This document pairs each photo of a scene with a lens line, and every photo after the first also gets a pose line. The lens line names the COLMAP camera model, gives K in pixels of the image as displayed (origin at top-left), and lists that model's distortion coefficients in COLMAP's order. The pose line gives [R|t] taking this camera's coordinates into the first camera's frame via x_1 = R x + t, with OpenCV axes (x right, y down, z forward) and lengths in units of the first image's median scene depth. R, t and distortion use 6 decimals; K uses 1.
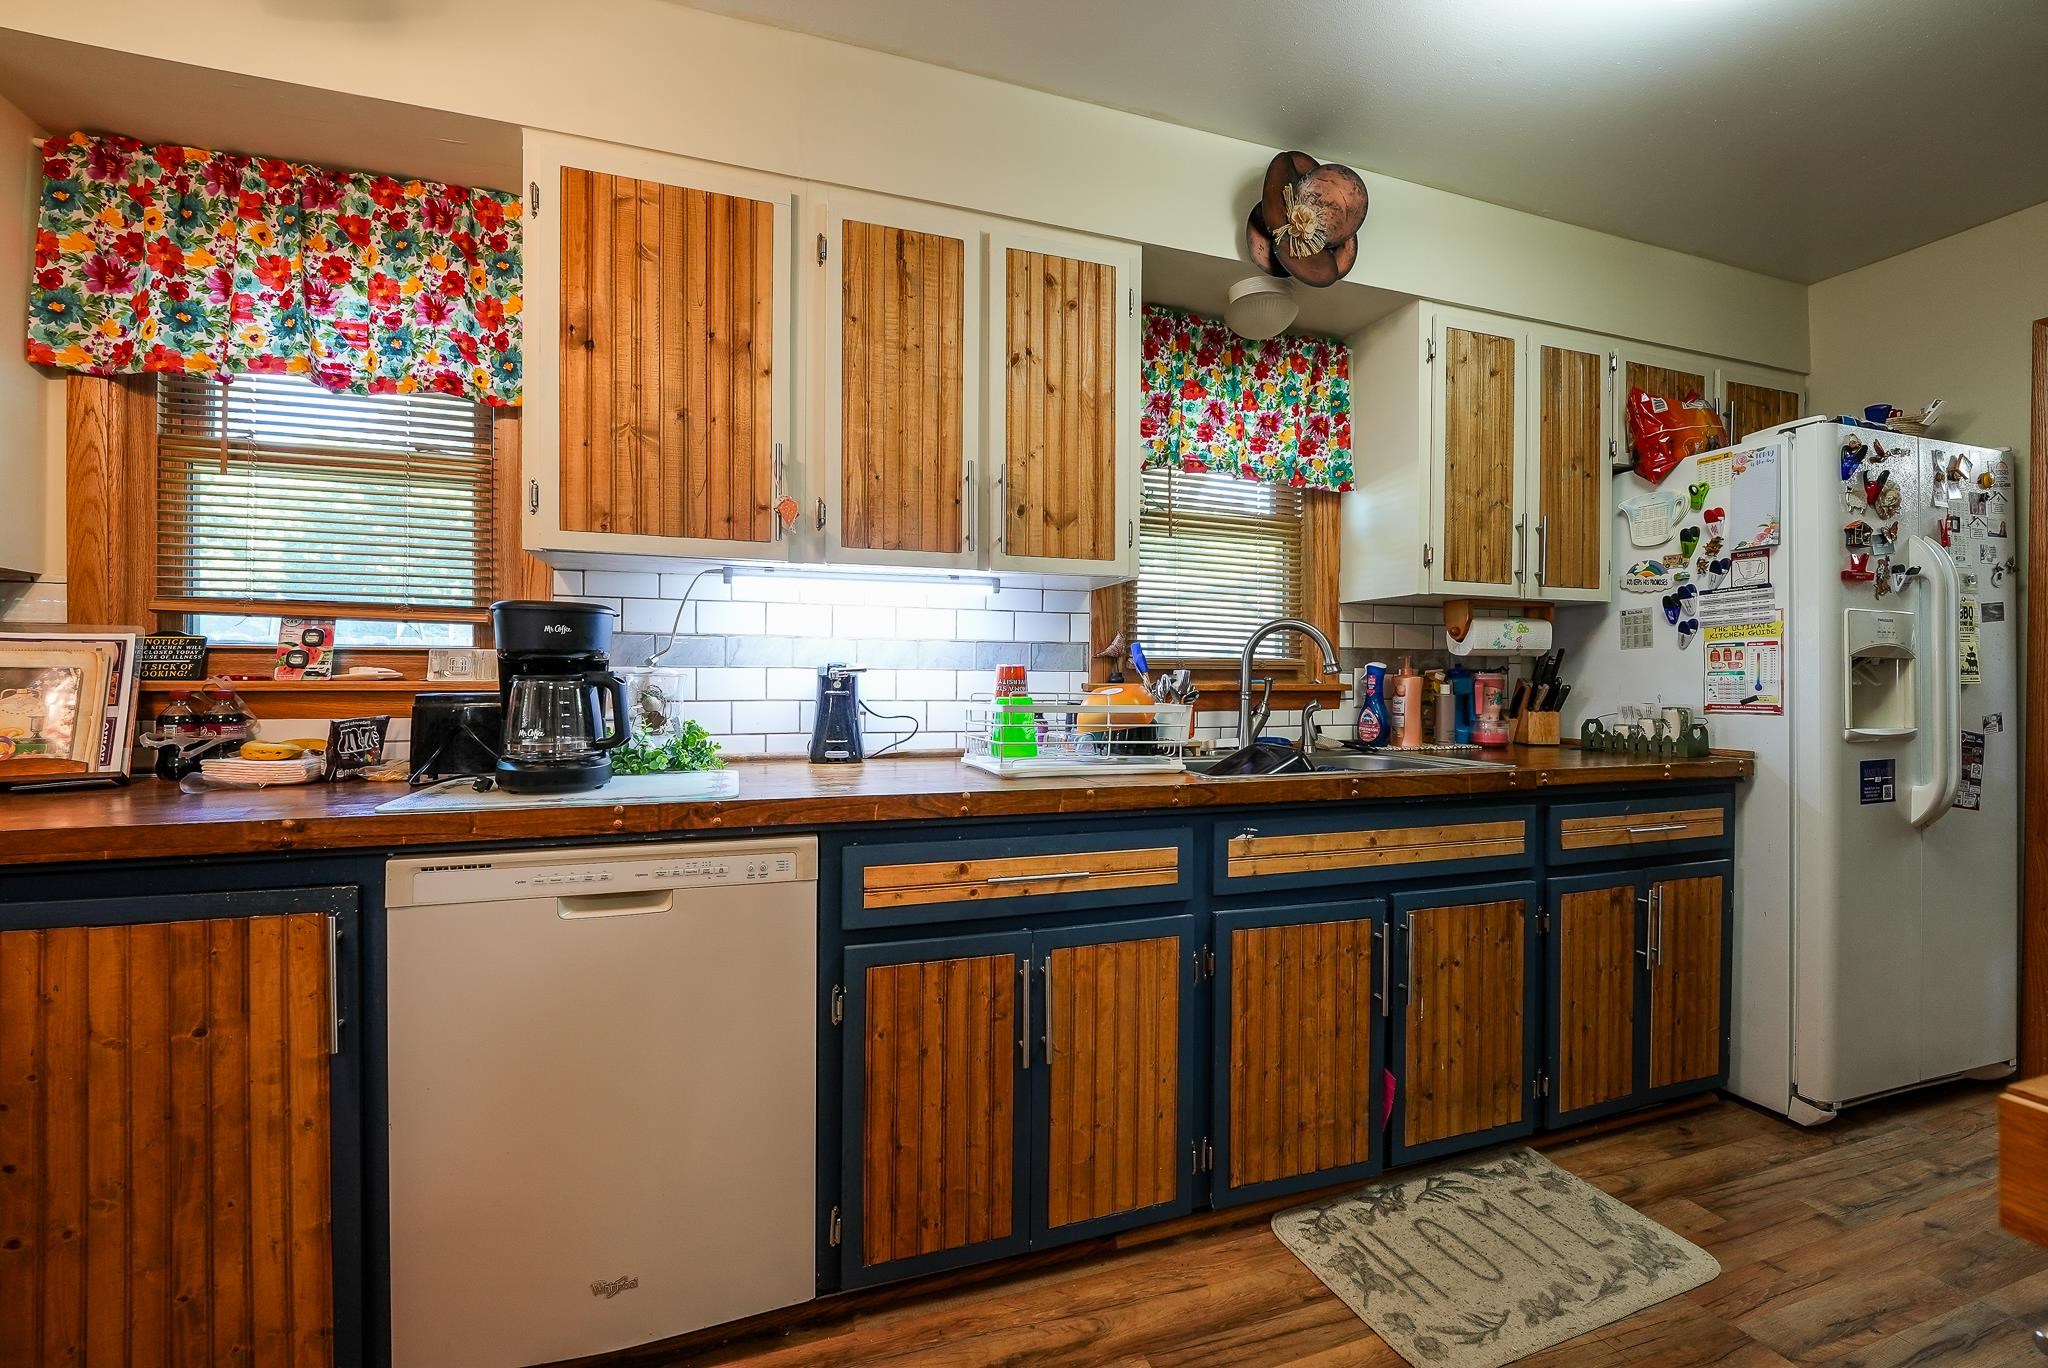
lens RADIAL K [[831.9, 0, 1024.4], [0, 831.9, 682.2], [0, 0, 1]] dist [-0.008659, -0.001820]
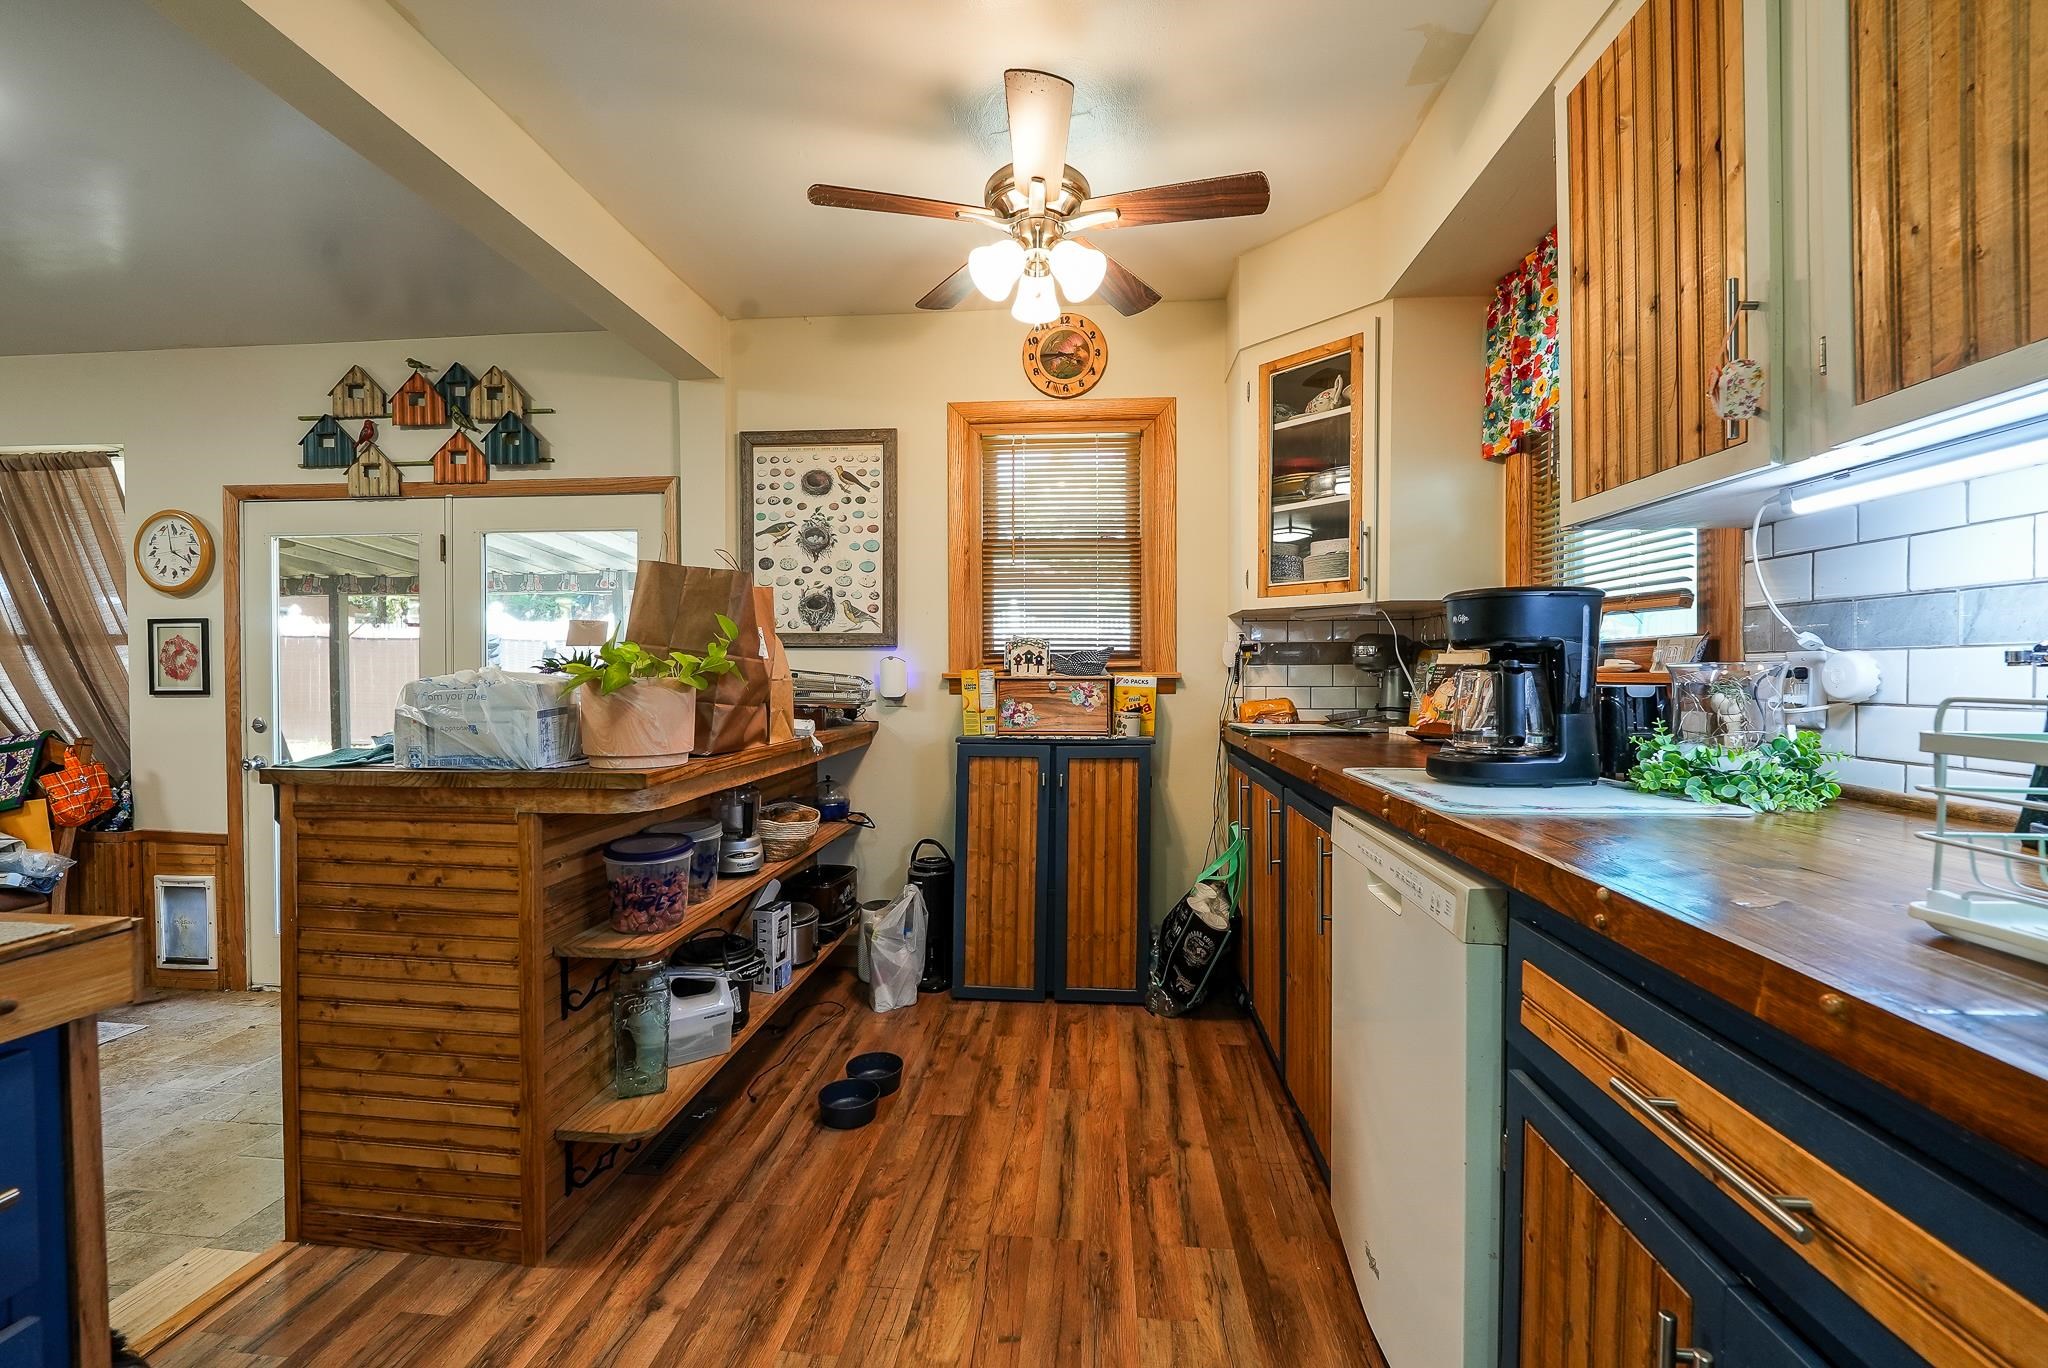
lens RADIAL K [[831.9, 0, 1022.2], [0, 831.9, 683.8], [0, 0, 1]] dist [-0.008659, -0.001820]
pose [[-0.405160, 0.008036, -0.914210, 0.440354], [-0.004451, 0.999932, 0.010763, 0.003895], [0.914235, 0.008430, -0.405097, 0.728007]]
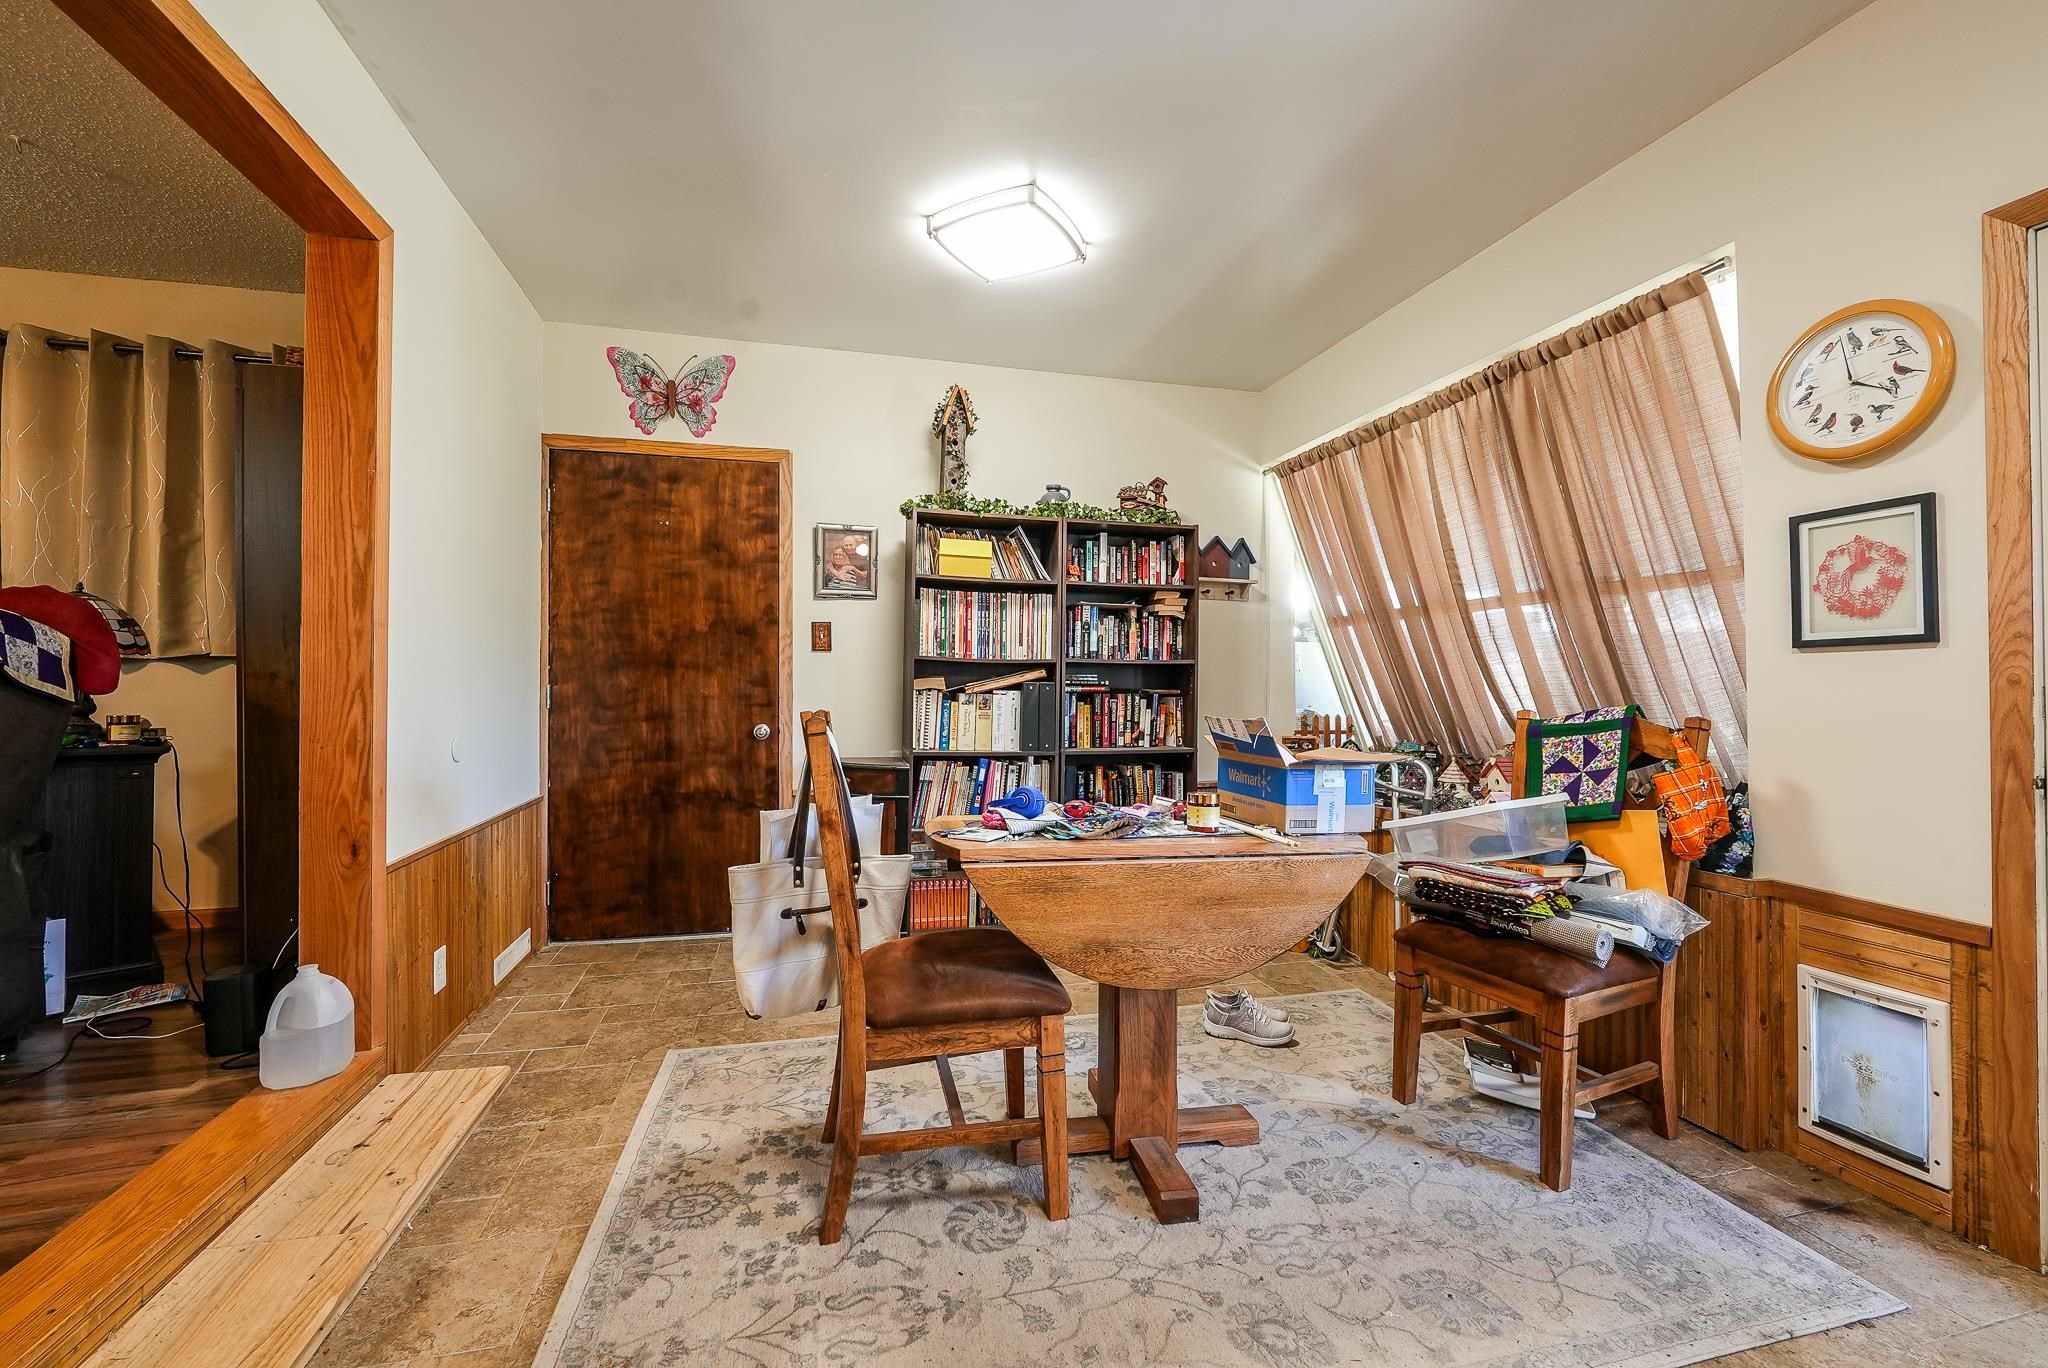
lens RADIAL K [[831.9, 0, 1024.5], [0, 831.9, 676.3], [0, 0, 1]] dist [-0.008659, -0.001820]
pose [[-0.997325, -0.002681, 0.073048, 0.462850], [-0.003558, 0.999923, -0.011886, 0.113312], [-0.073010, -0.012114, -0.997258, -0.716027]]
